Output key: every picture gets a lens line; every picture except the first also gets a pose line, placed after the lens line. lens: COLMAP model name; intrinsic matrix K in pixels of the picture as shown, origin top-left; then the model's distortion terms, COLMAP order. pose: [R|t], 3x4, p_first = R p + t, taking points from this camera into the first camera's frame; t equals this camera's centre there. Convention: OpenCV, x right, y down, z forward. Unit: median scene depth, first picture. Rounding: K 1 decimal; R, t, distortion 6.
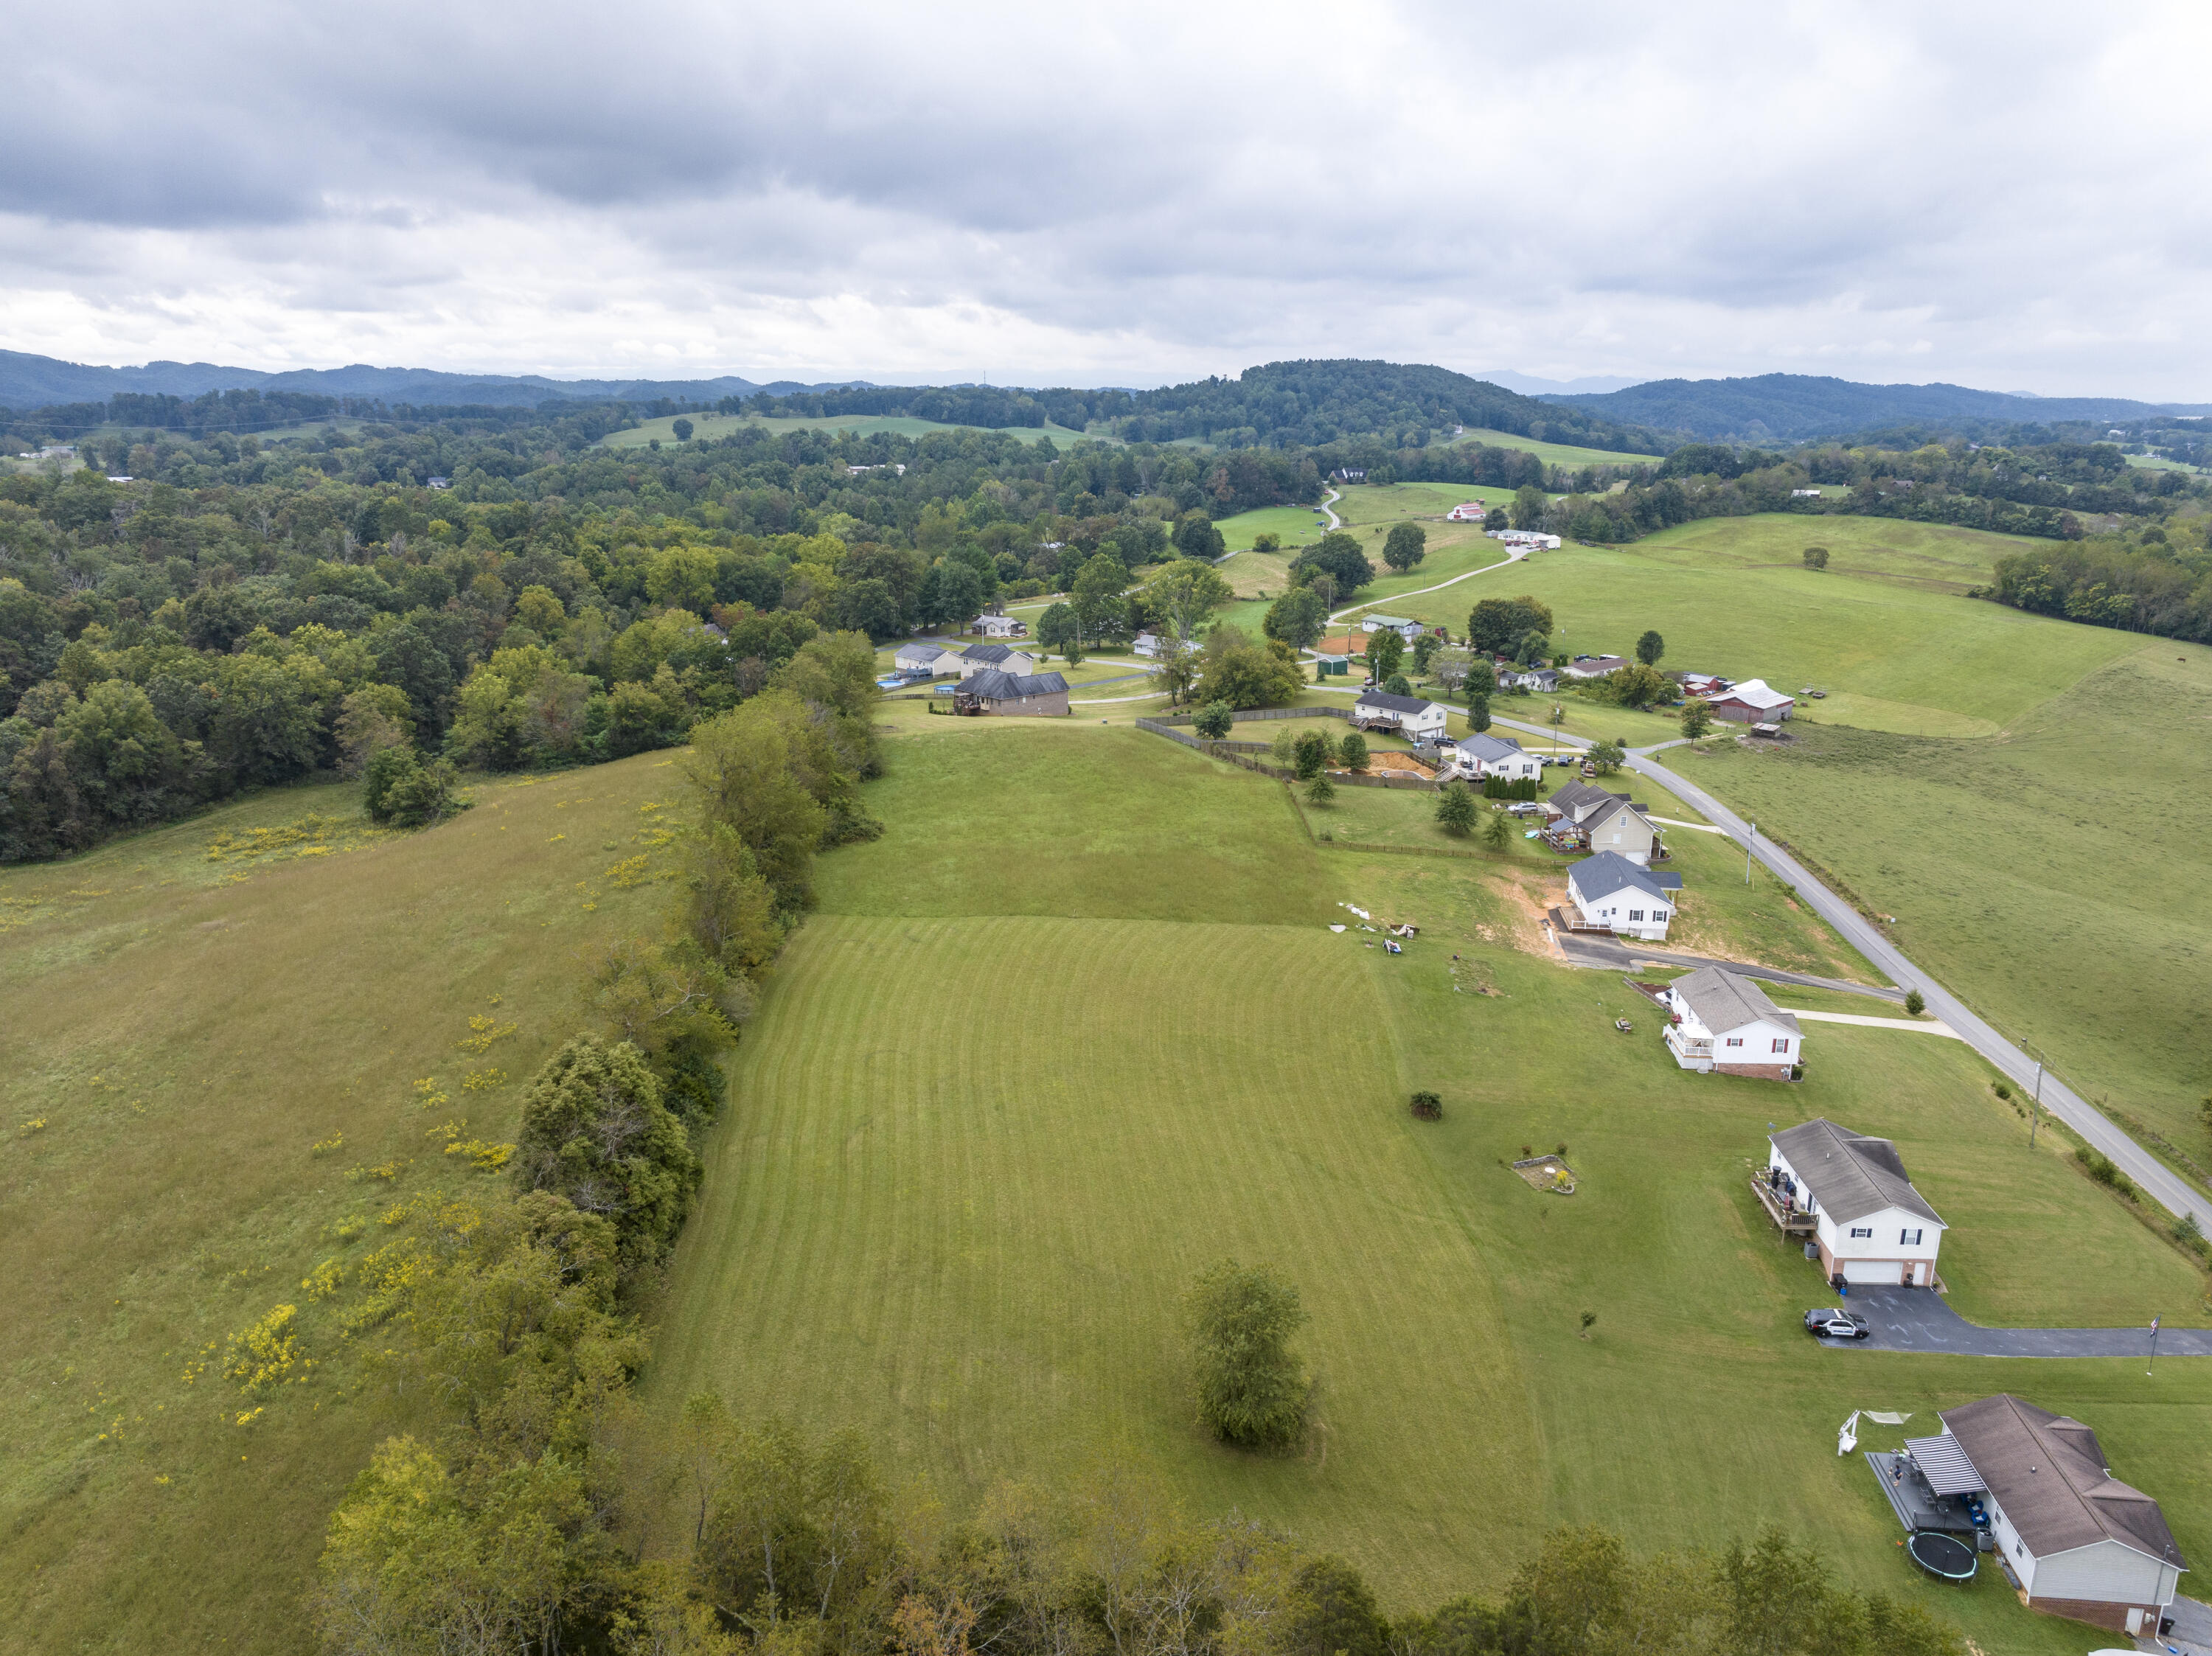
lens RADIAL K [[1557.0, 0, 1117.4], [0, 1557.0, 818.9], [0, 0, 1]] dist [-0.041744, 0.011006]
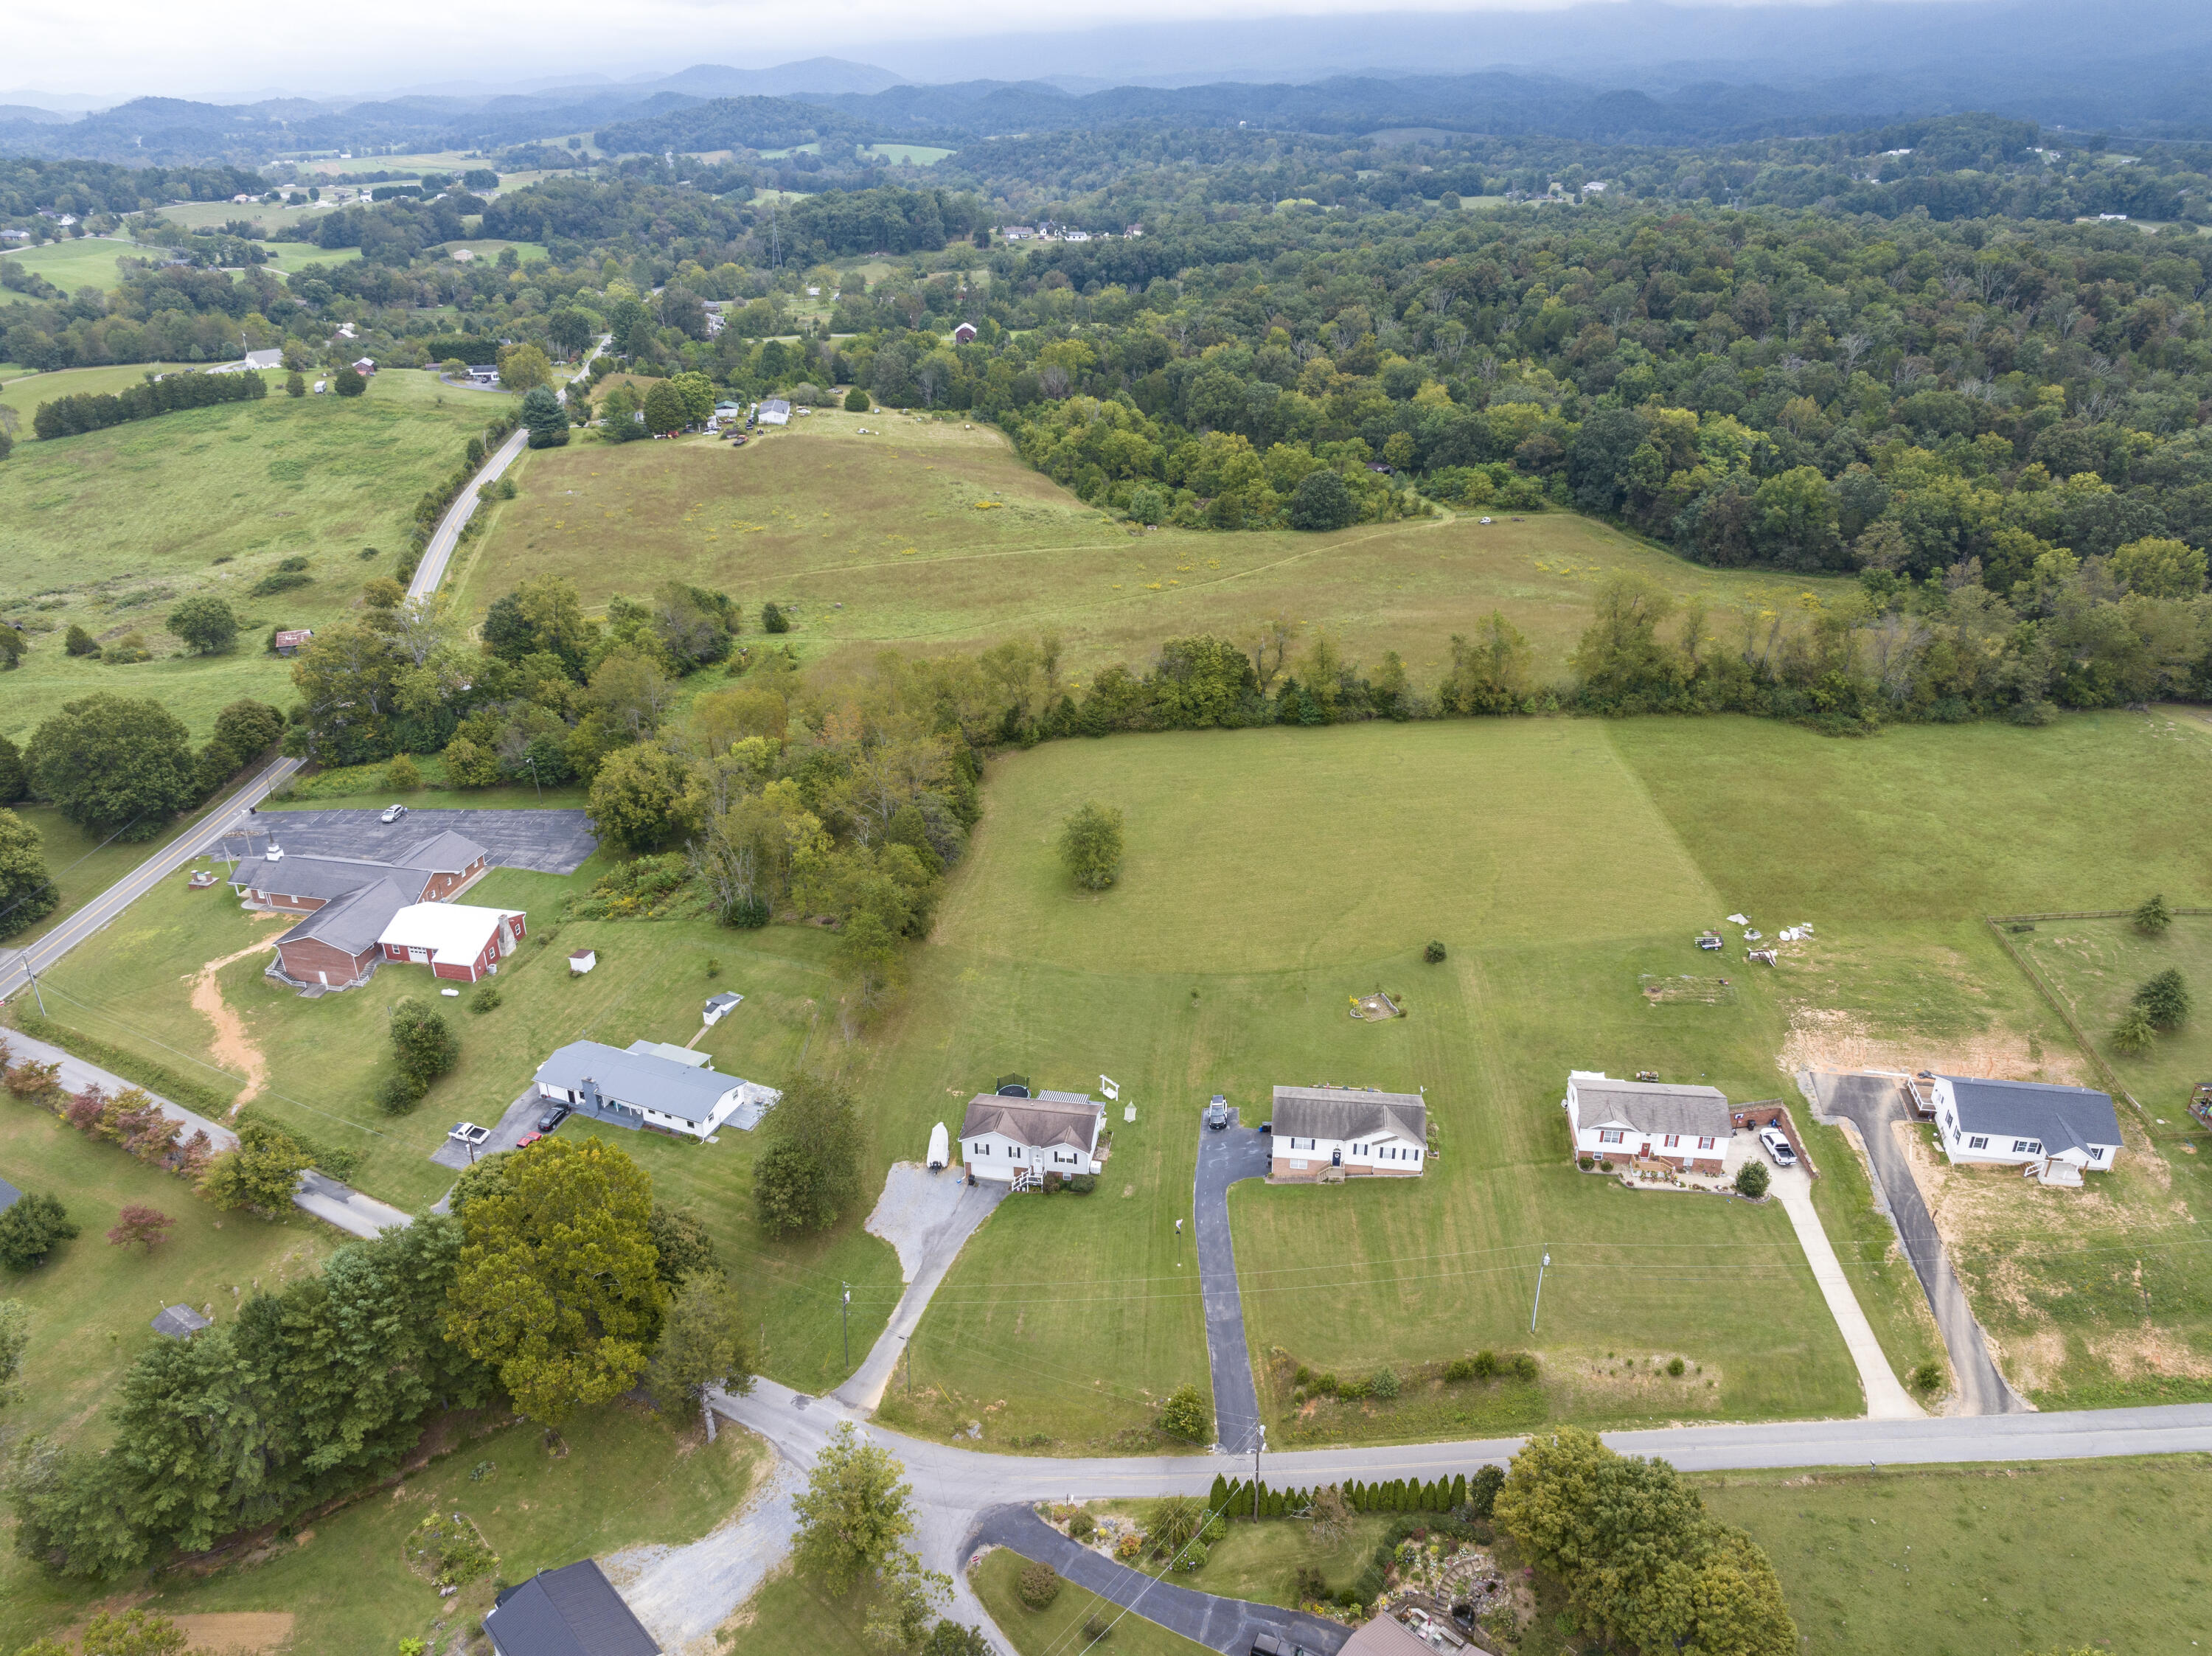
lens RADIAL K [[1557.0, 0, 1118.0], [0, 1557.0, 809.7], [0, 0, 1]] dist [-0.041744, 0.011006]
pose [[-0.064421, 0.421575, -0.904502, 0.750227], [-0.257632, 0.868632, 0.423206, -0.230161], [0.964093, 0.260292, 0.052653, 0.338312]]
